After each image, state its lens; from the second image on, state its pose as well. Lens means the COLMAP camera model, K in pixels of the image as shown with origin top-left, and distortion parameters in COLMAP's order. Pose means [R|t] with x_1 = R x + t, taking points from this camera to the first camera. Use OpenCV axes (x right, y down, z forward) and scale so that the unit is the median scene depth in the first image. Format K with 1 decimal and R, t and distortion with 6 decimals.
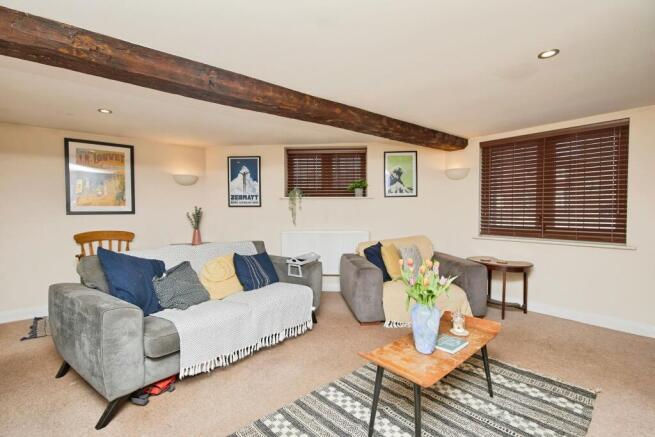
lens RADIAL K [[300.8, 0, 327.9], [0, 300.8, 215.4], [0, 0, 1]] dist [0.000169, -0.000286]
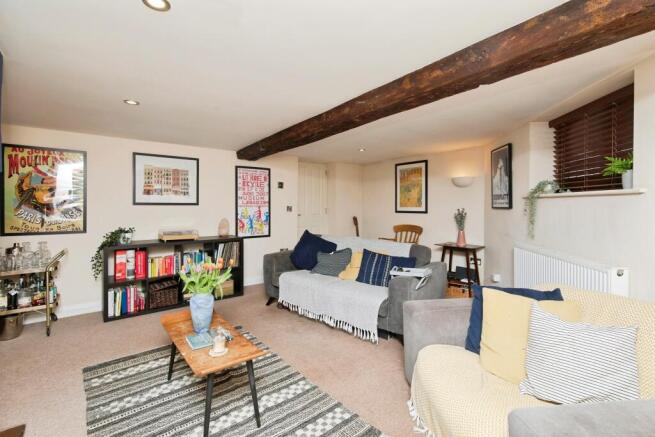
lens RADIAL K [[300.8, 0, 329.1], [0, 300.8, 205.7], [0, 0, 1]] dist [0.000169, -0.000286]
pose [[-0.057229, 0.004919, -0.998349, 0.638146], [-0.018901, 0.999803, 0.006009, -0.036766], [0.998182, 0.019213, -0.057124, 0.658550]]
